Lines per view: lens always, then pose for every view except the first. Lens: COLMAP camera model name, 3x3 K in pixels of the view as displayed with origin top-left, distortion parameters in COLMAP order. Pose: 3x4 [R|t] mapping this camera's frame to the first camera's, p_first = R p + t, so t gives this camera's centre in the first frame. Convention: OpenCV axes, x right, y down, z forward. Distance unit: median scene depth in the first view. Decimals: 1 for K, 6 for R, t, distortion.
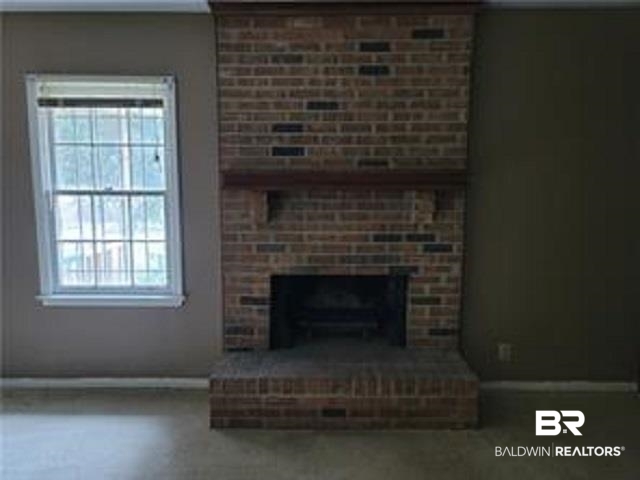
lens RADIAL K [[470.6, 0, 320.0], [0, 470.6, 240.0], [0, 0, 1]] dist [0.050756, 0.002600]
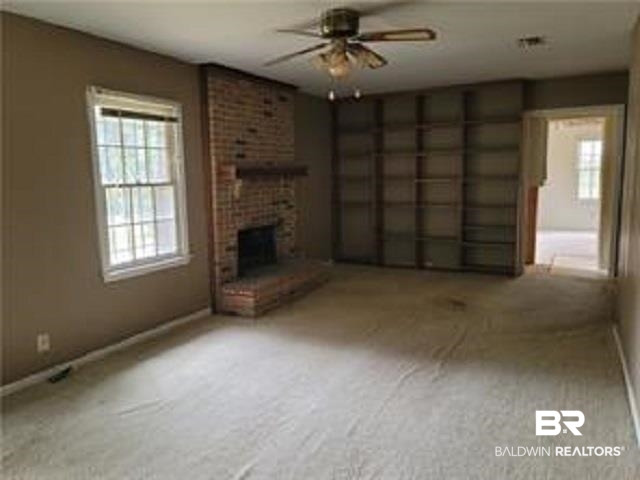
lens RADIAL K [[470.6, 0, 320.0], [0, 470.6, 240.0], [0, 0, 1]] dist [0.050756, 0.002600]
pose [[0.449074, -0.137985, 0.882776, -1.406912], [0.123776, 0.988084, 0.091480, -0.009609], [-0.884880, 0.068185, 0.460802, -0.010232]]
